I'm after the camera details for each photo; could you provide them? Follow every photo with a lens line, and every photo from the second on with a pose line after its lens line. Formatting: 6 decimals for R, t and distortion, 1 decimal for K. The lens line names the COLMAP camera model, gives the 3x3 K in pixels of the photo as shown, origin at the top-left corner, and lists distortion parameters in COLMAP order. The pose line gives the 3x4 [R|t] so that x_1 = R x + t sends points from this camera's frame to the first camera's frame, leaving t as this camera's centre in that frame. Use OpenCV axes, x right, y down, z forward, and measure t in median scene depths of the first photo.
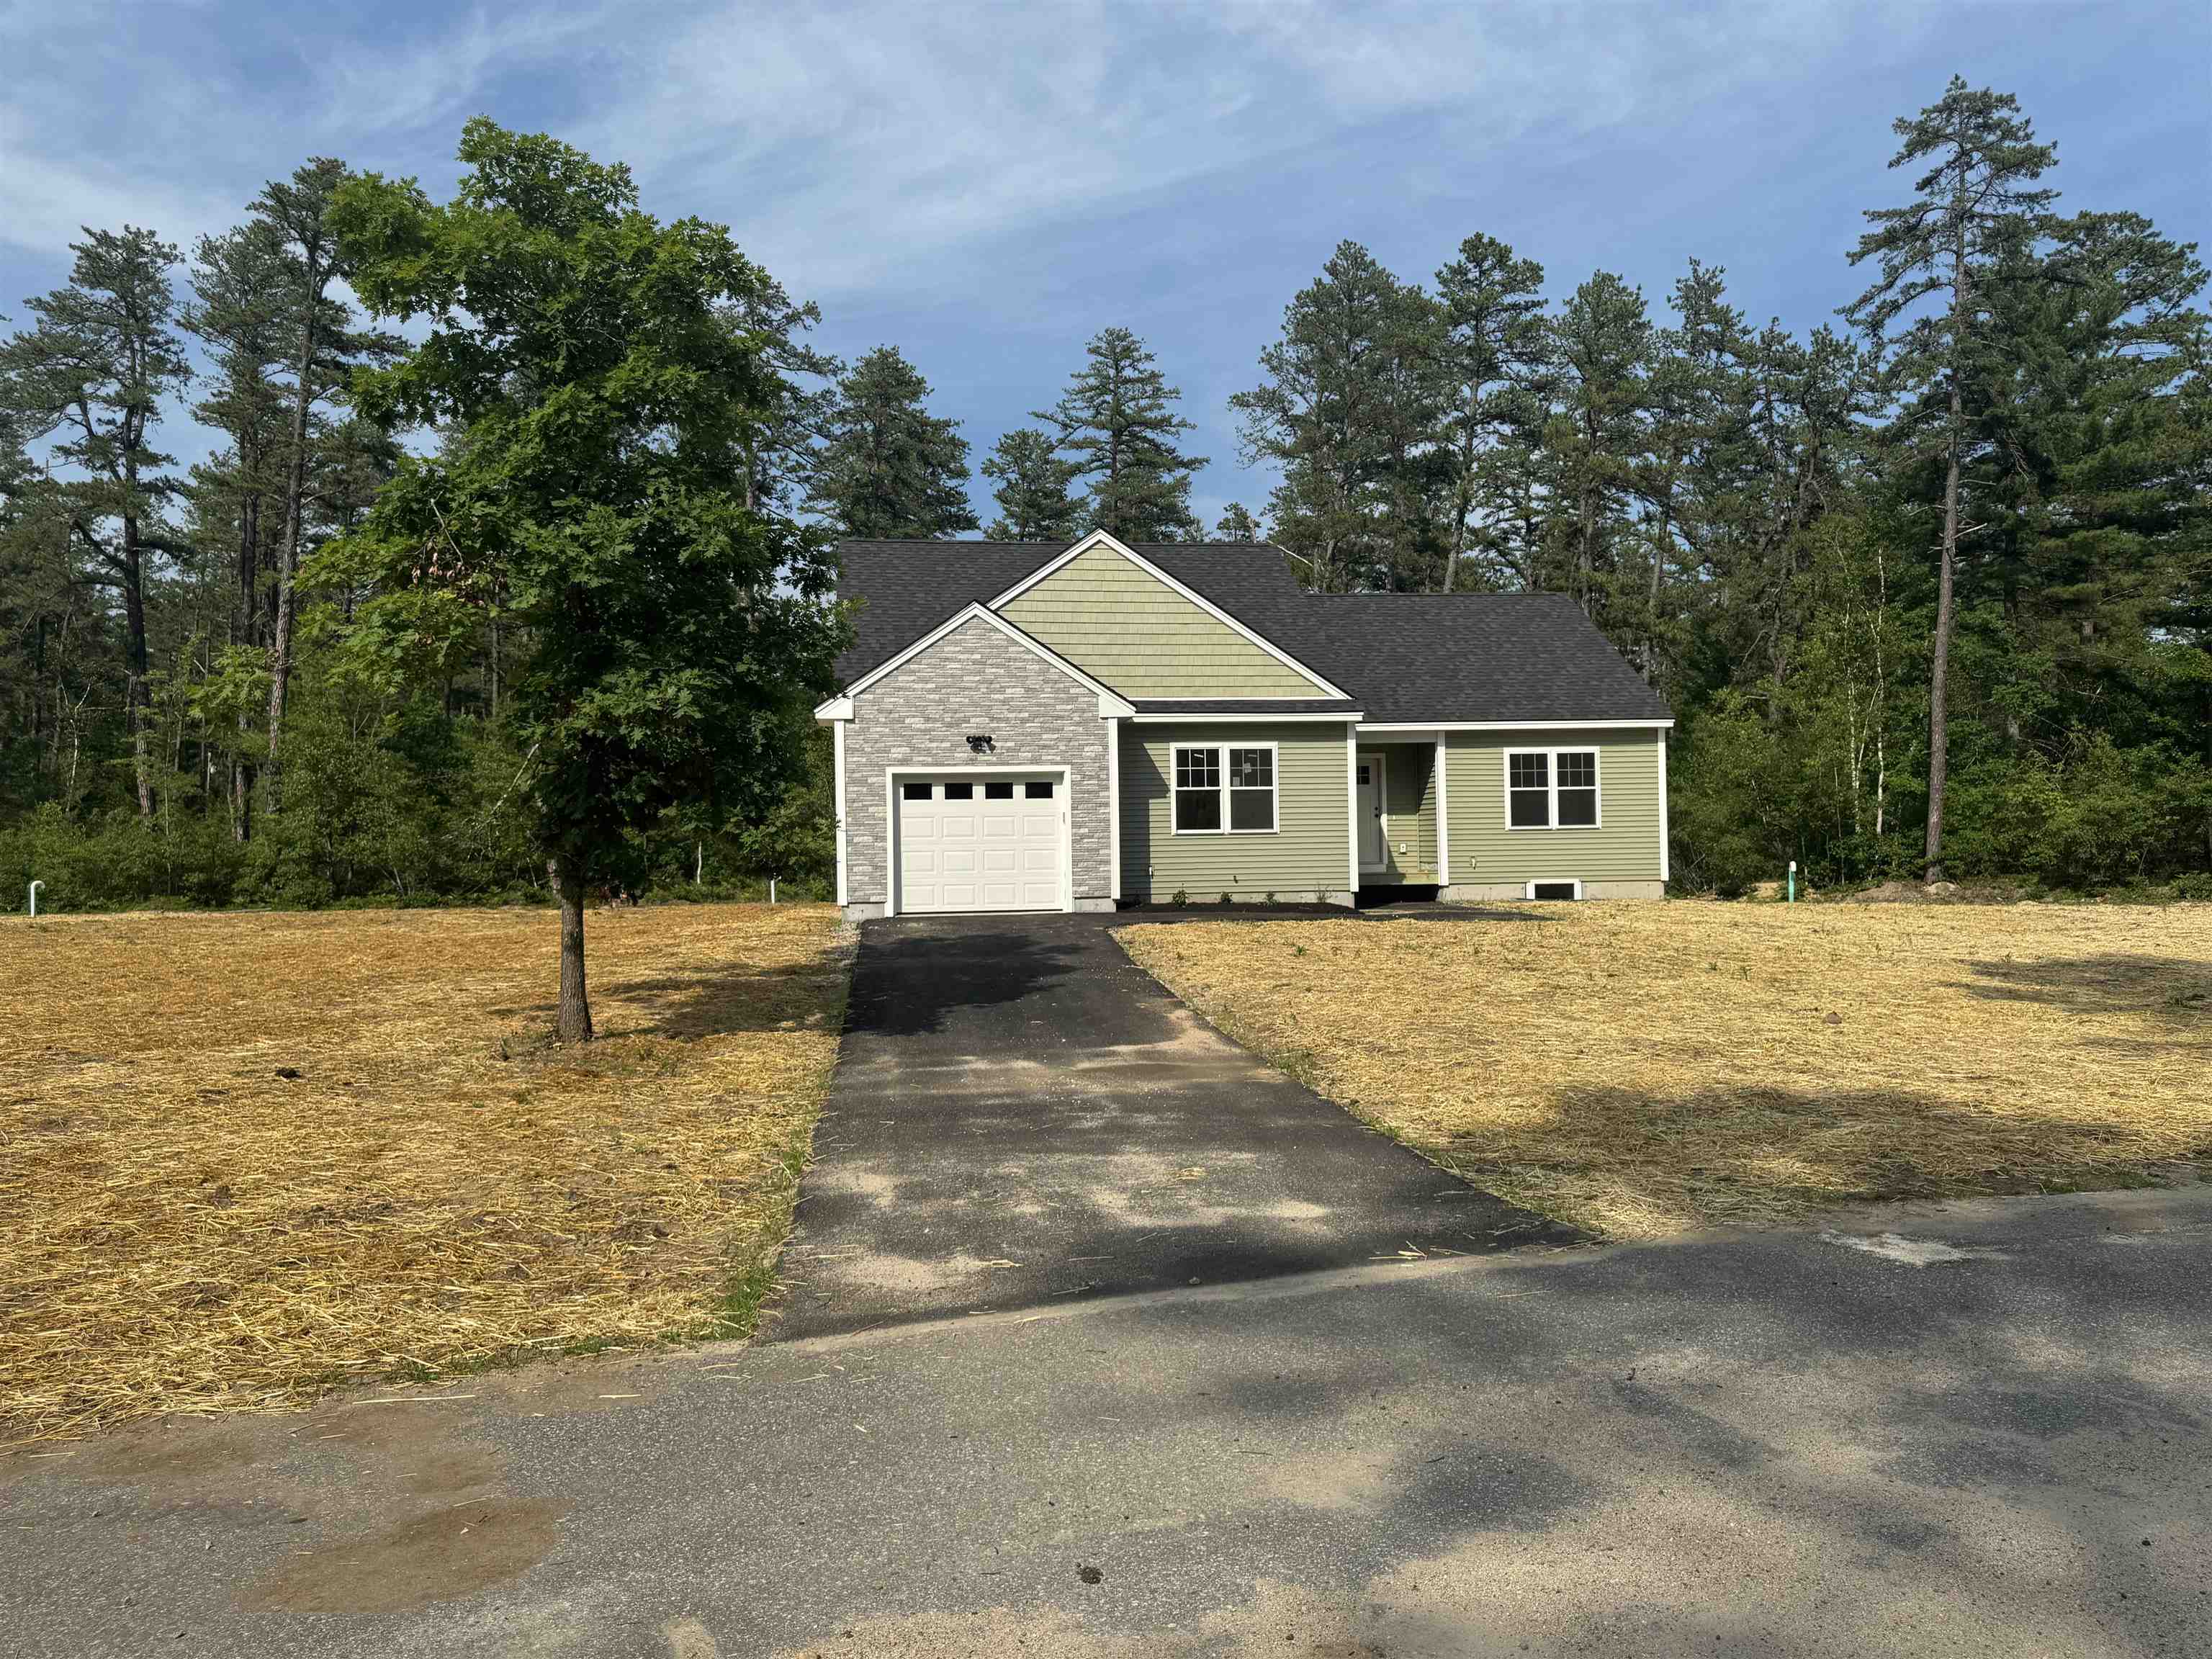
lens RADIAL K [[1559.6, 0, 1106.0], [0, 1559.6, 829.5], [0, 0, 1]] dist [0.127004, -0.000671]
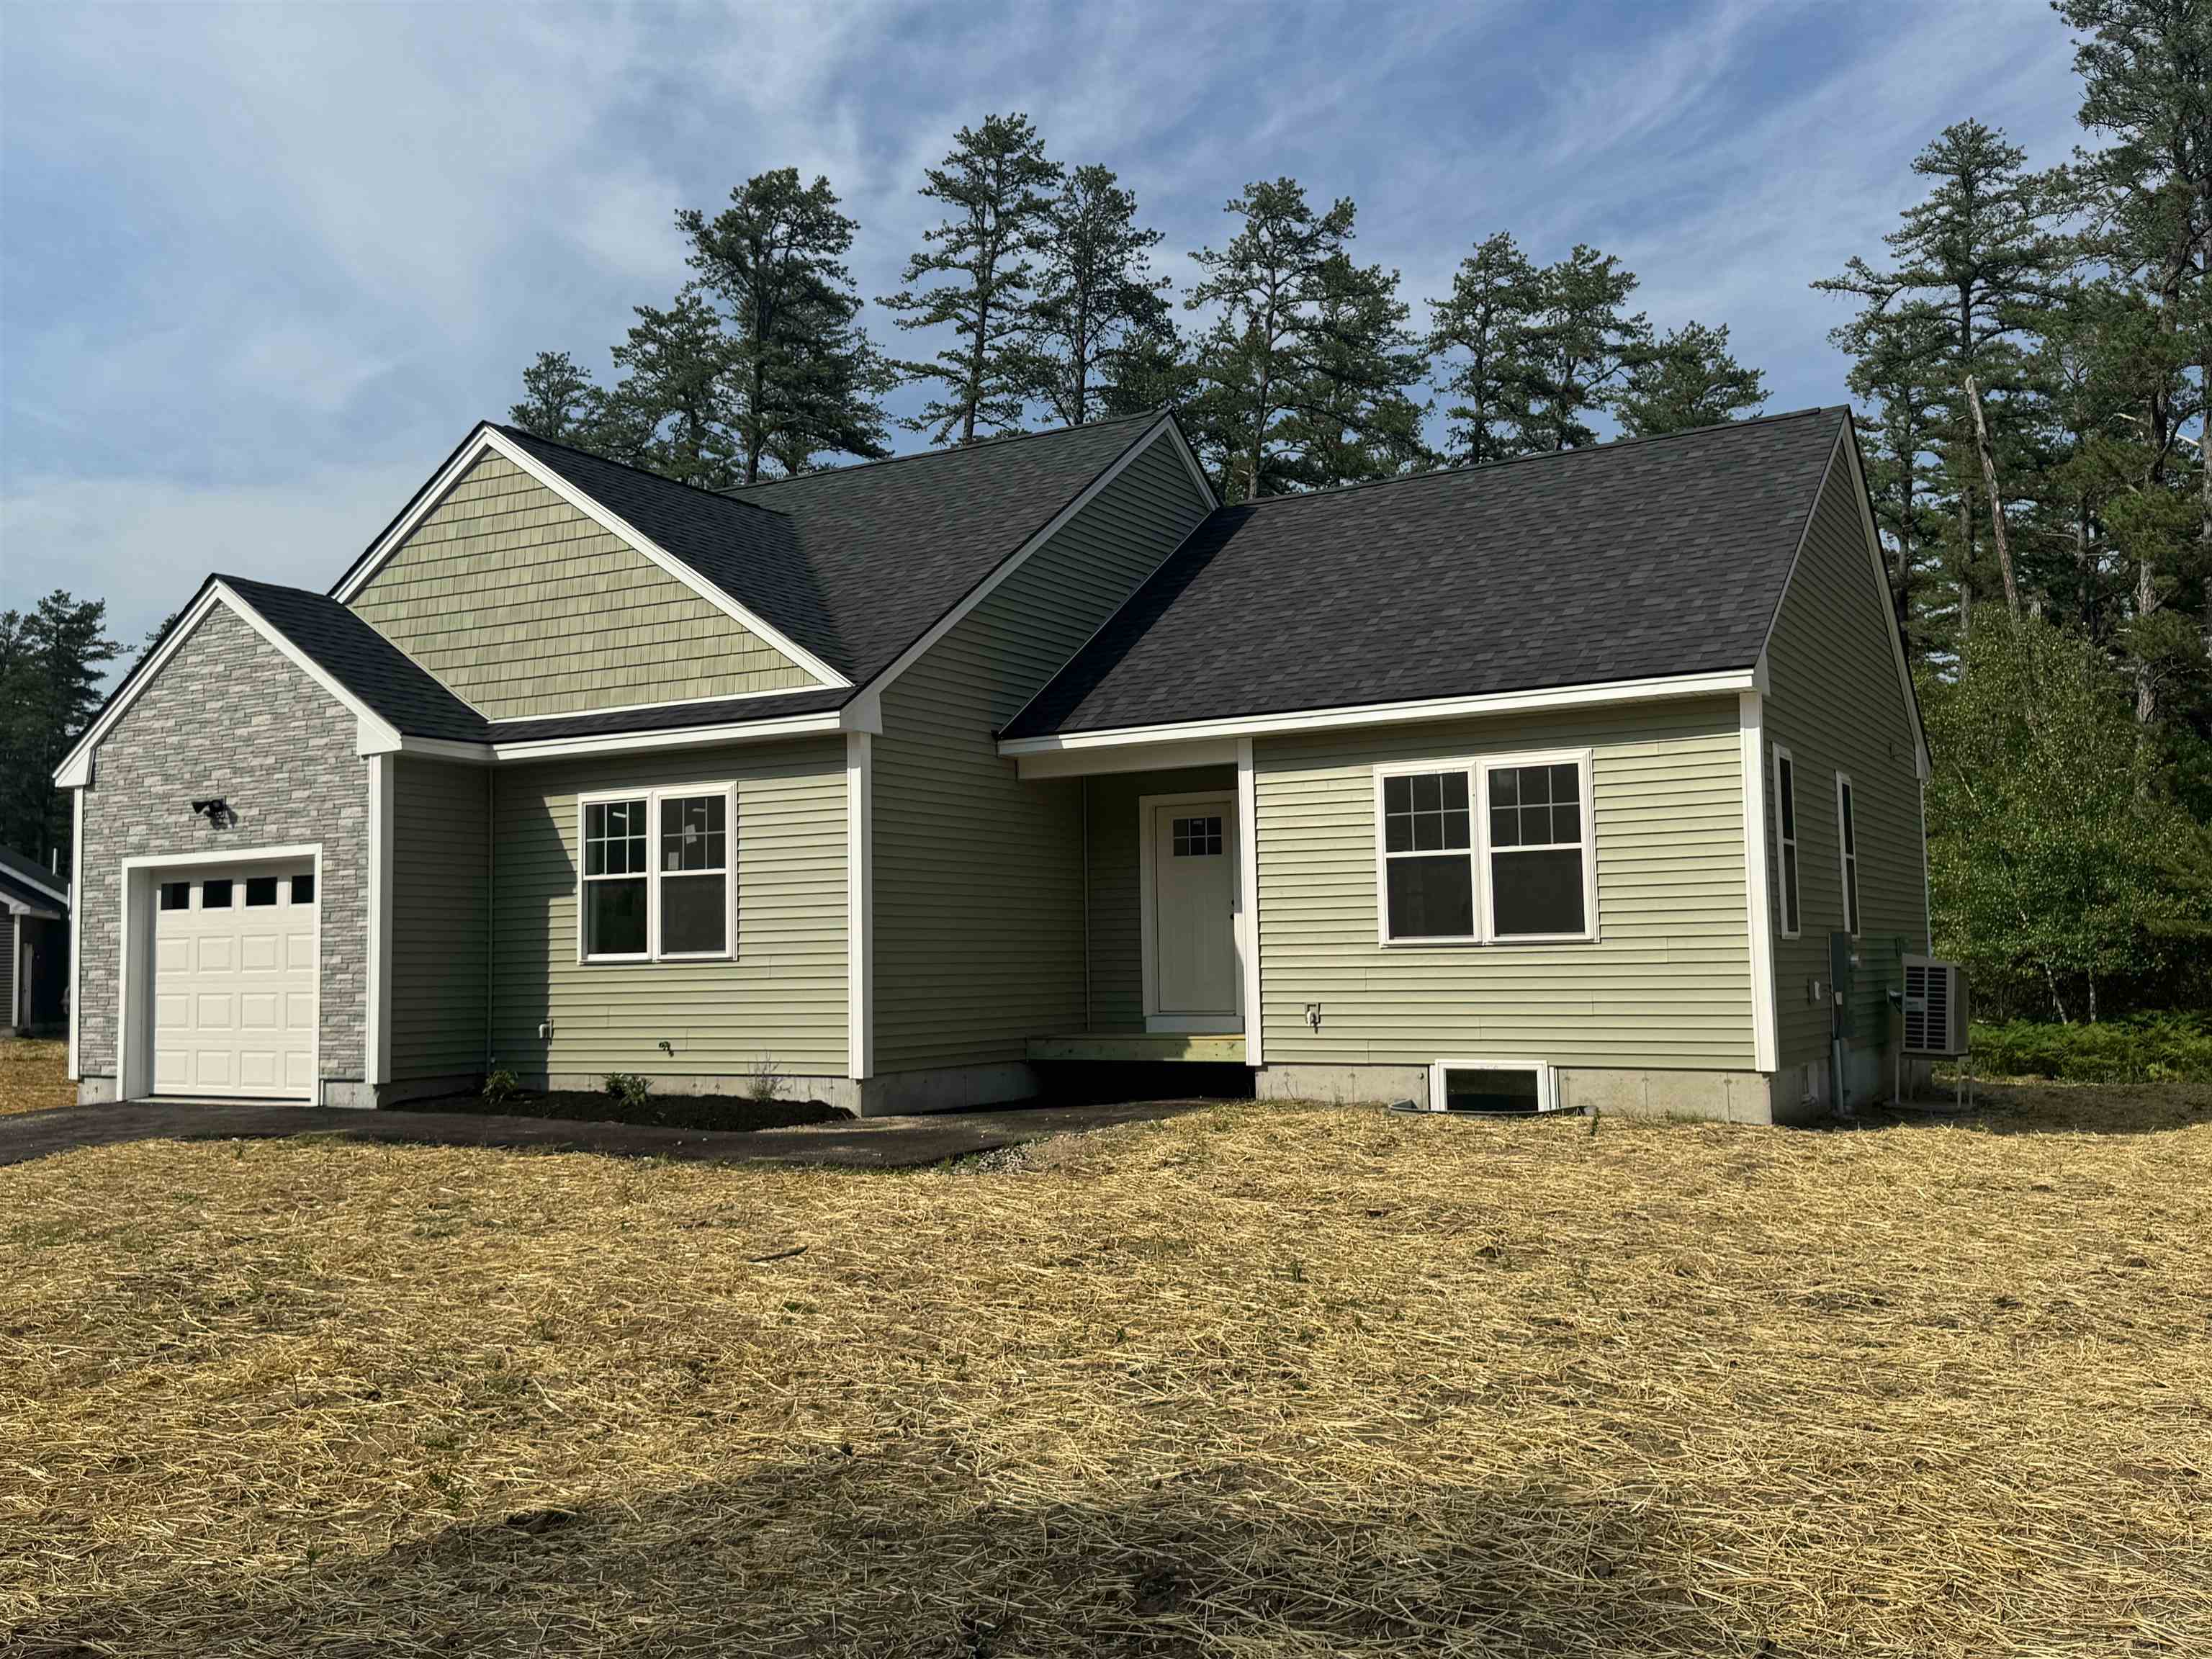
lens RADIAL K [[1920.3, 0, 1106.0], [0, 1920.3, 829.5], [0, 0, 1]] dist [0.136062, -0.290263]
pose [[0.790818, -0.041385, -0.610651, 0.614080], [0.011273, 0.998527, -0.053073, -0.005467], [0.611948, 0.035087, 0.790120, 0.597913]]
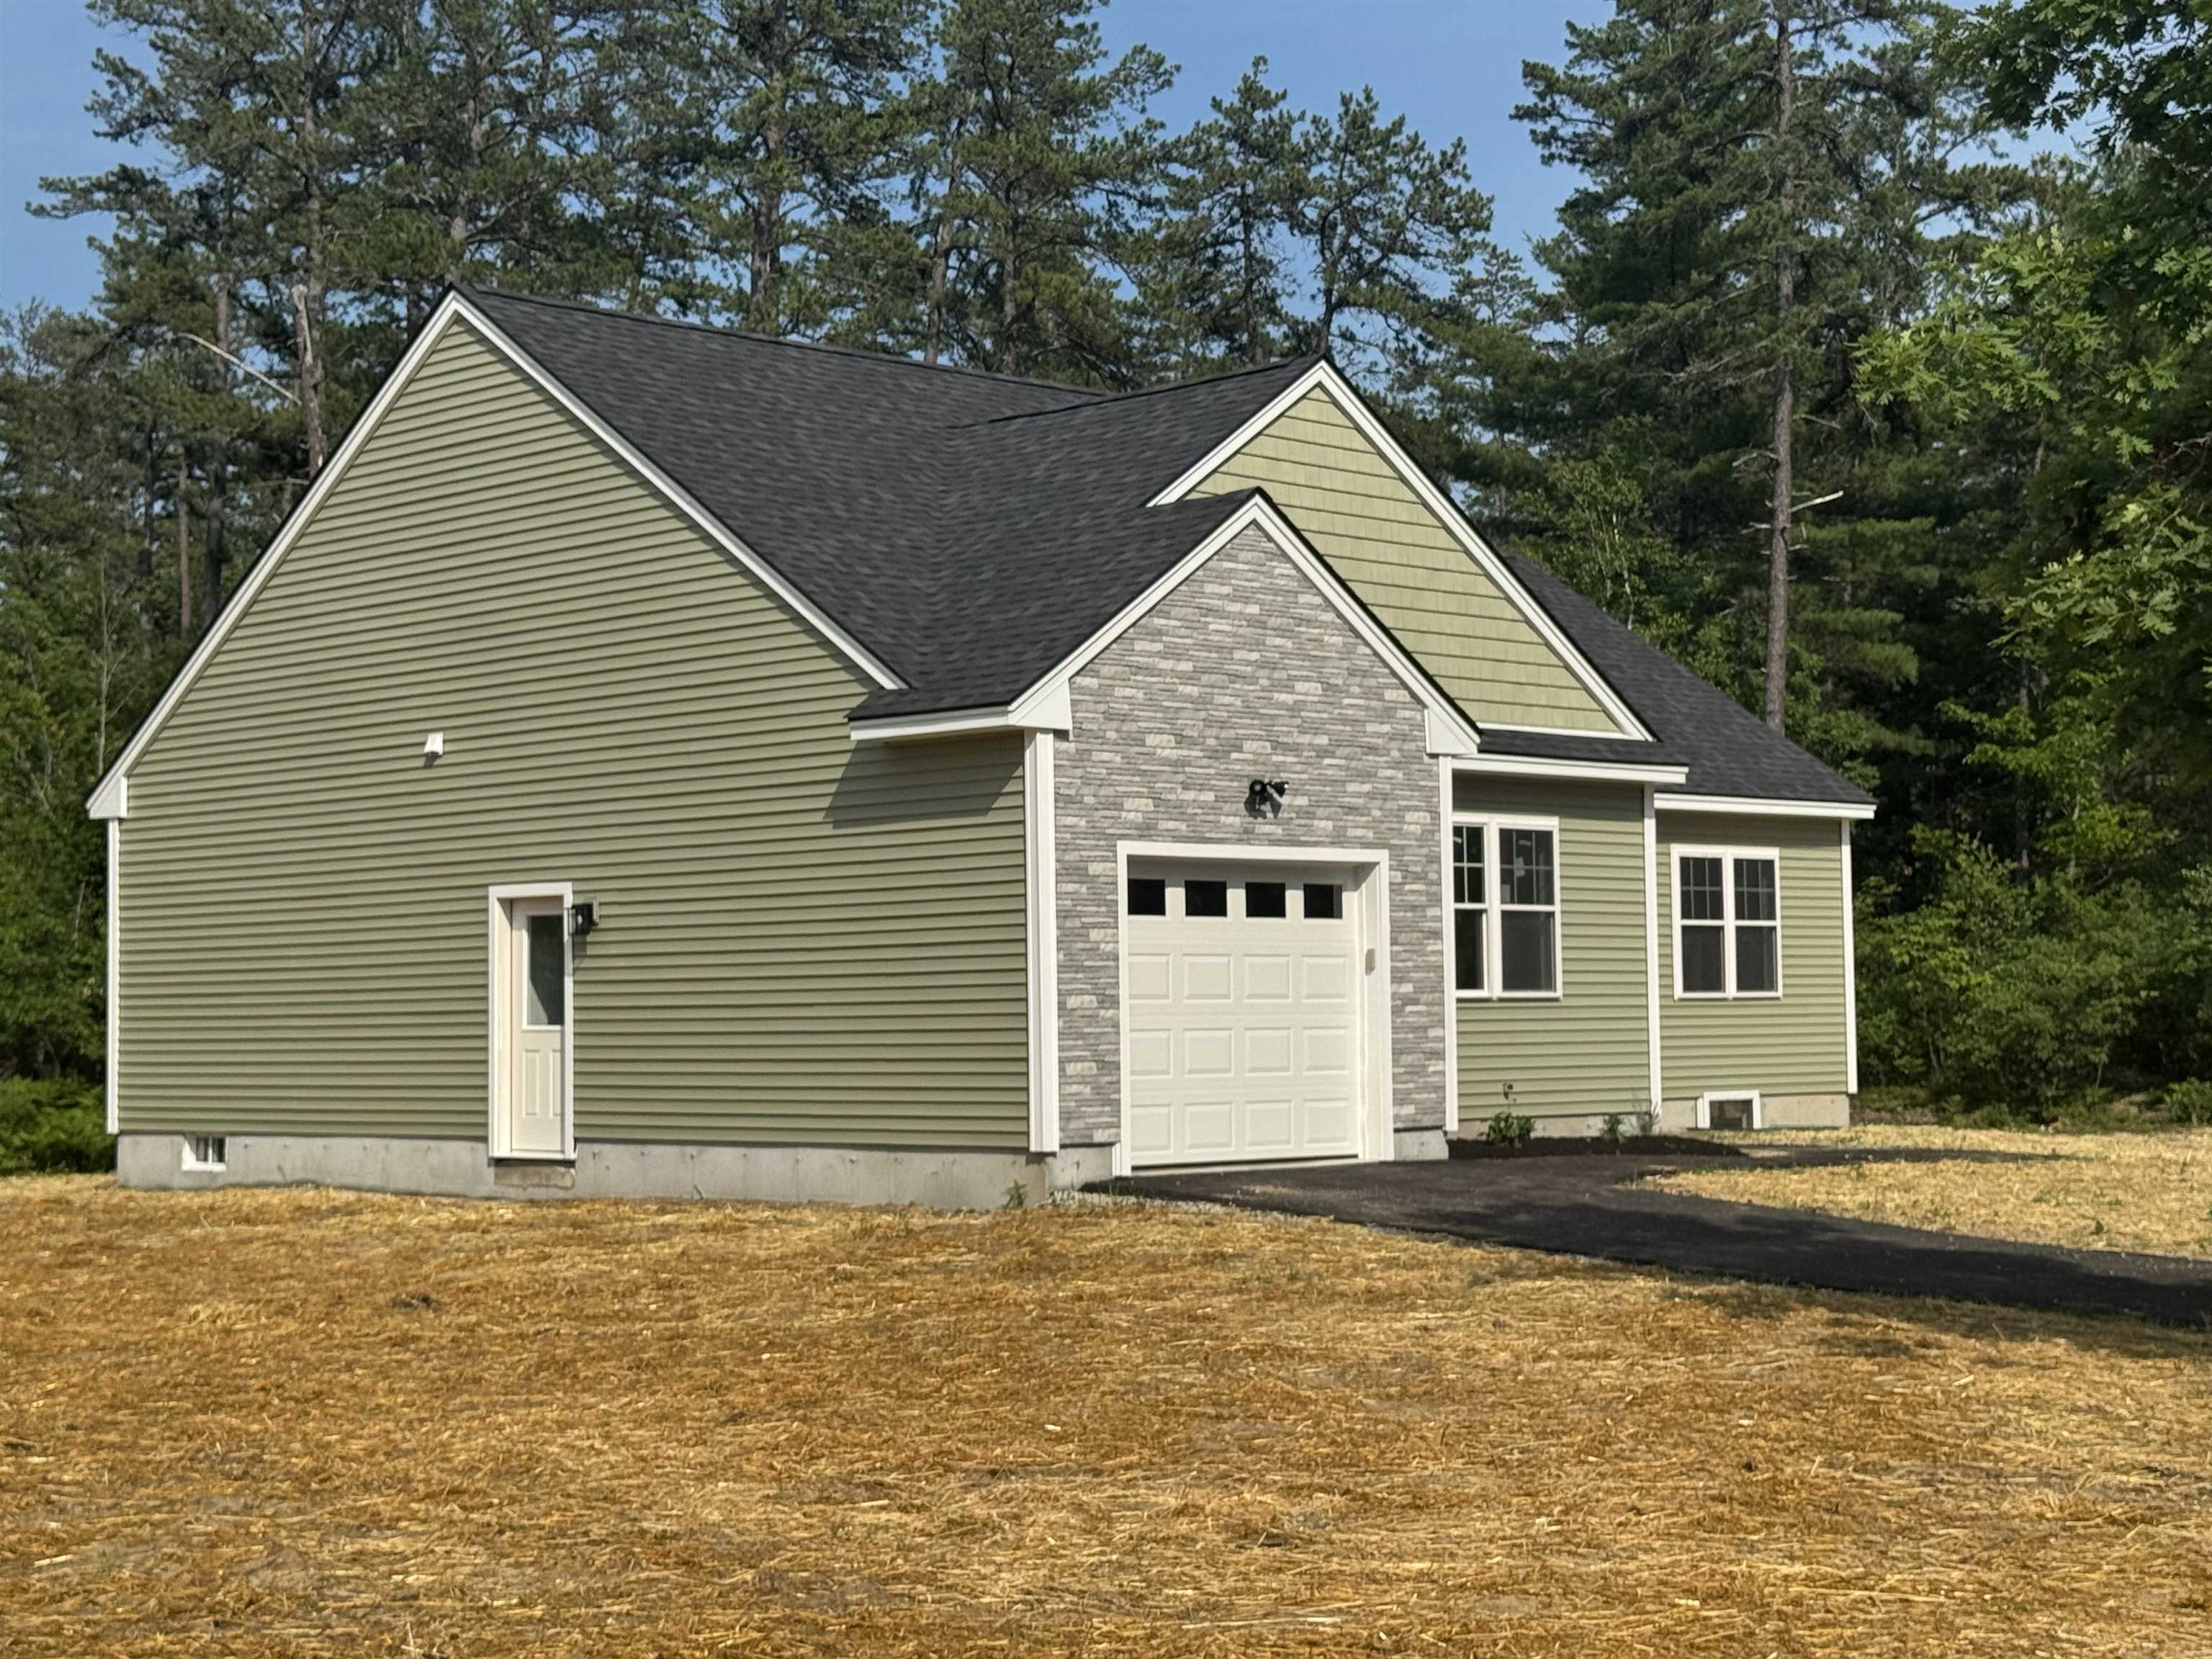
lens RADIAL K [[3505.8, 0, 1106.0], [0, 3505.8, 829.5], [0, 0, 1]] dist [0.227856, 0.026409]
pose [[0.797550, 0.038638, 0.602014, -0.715514], [-0.006615, 0.998447, -0.055318, 0.012010], [-0.603217, 0.040136, 0.796567, 0.191649]]
